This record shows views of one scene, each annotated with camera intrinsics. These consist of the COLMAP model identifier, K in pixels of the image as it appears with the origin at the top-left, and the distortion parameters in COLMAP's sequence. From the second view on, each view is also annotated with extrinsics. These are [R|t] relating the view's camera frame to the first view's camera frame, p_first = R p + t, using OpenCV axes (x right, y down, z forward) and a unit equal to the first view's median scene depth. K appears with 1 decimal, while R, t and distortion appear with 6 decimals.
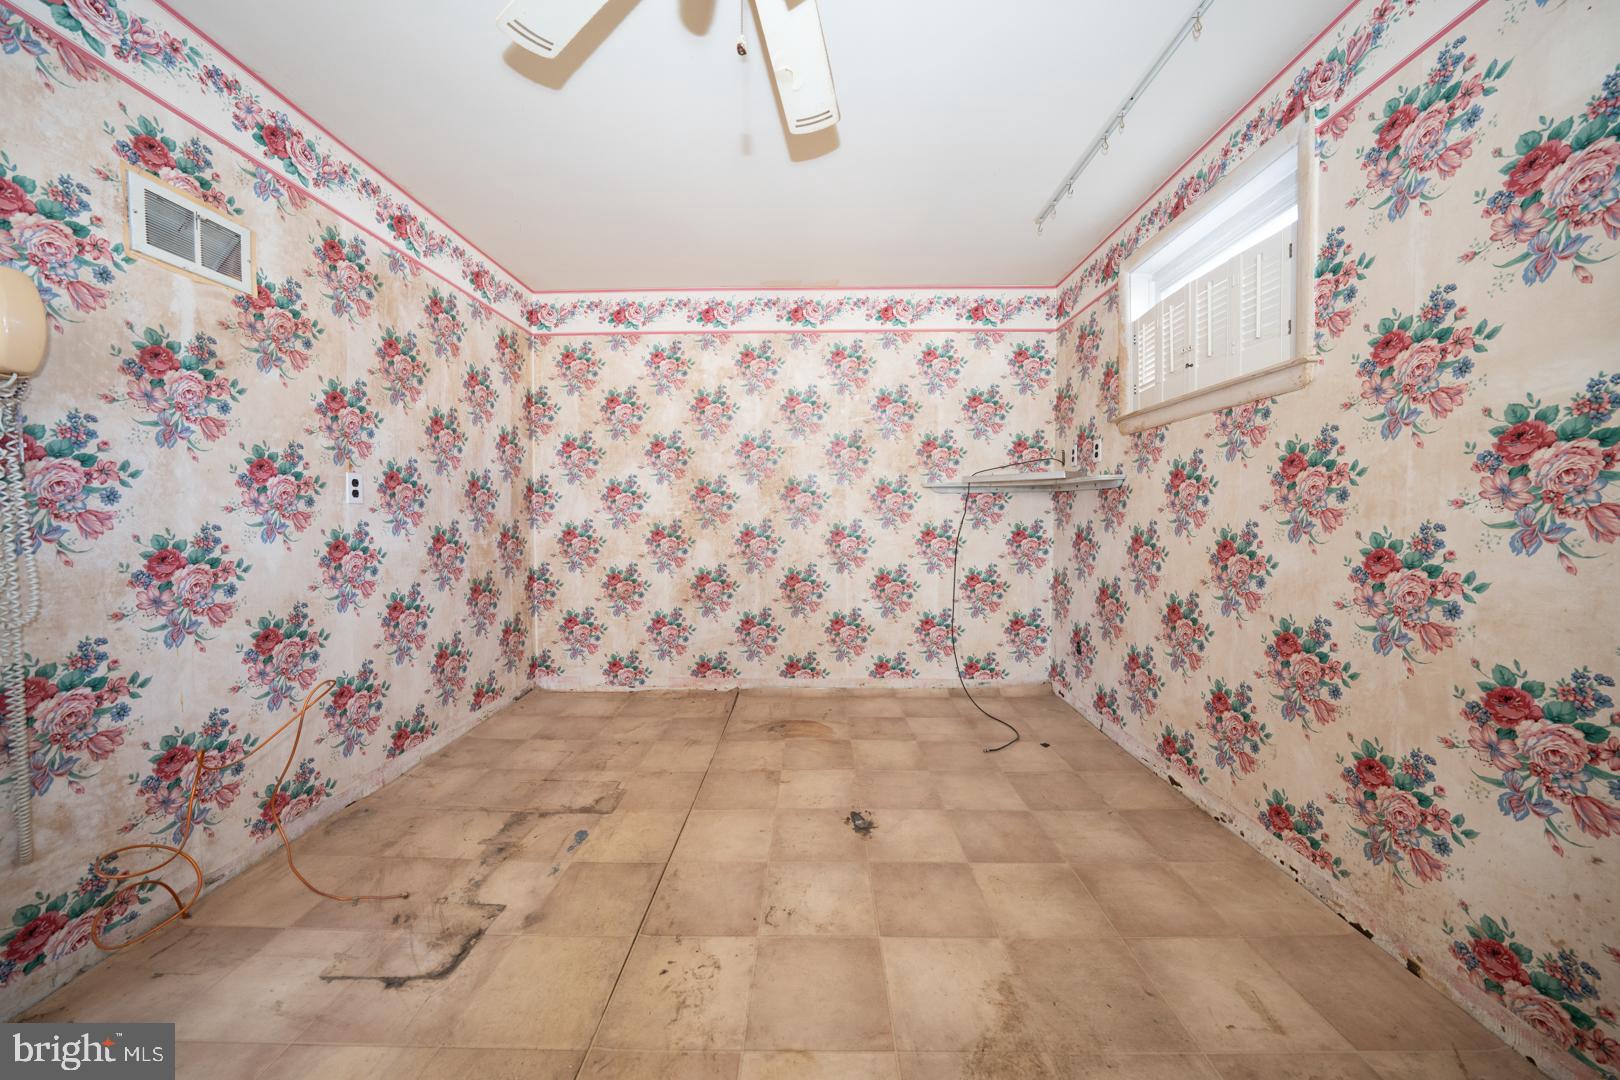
lens RADIAL K [[555.4, 0, 810.9], [0, 555.4, 540.5], [0, 0, 1]] dist [-0.020983, 0.003233]
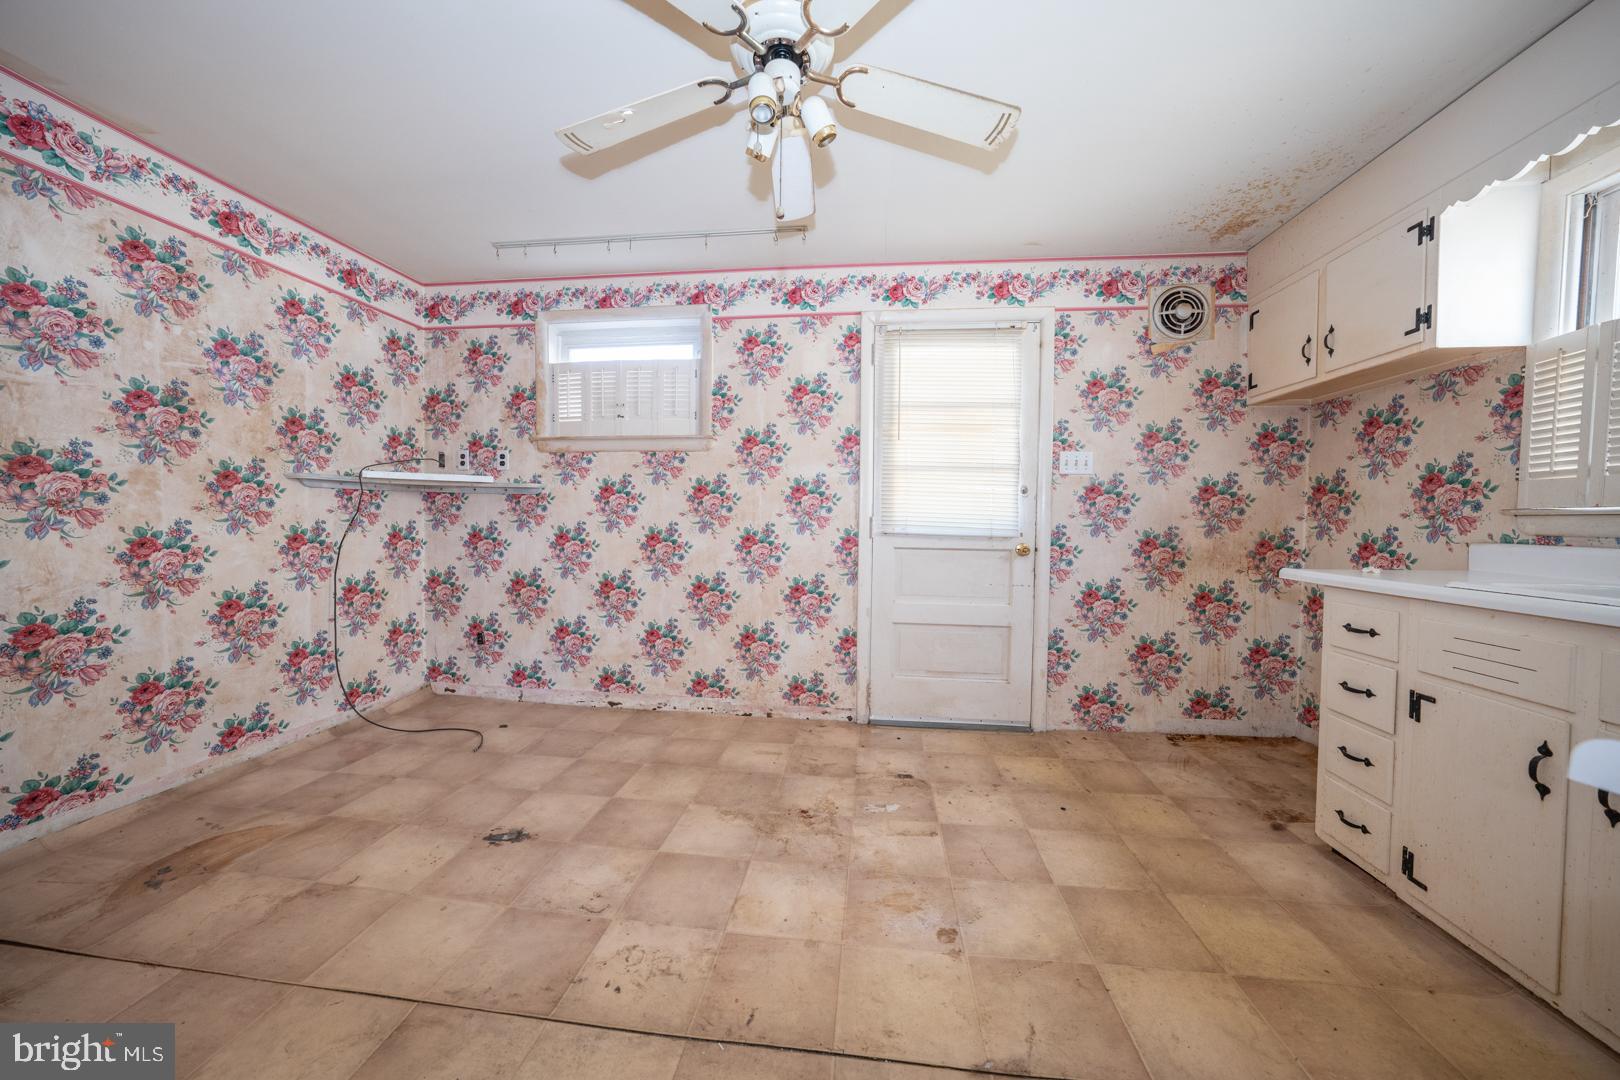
lens RADIAL K [[555.4, 0, 804.5], [0, 555.4, 544.1], [0, 0, 1]] dist [-0.020983, 0.003233]
pose [[0.117417, -0.042380, 0.992178, -0.686917], [0.033839, 0.998680, 0.038653, -0.015621], [-0.992506, 0.029036, 0.118696, 0.316900]]
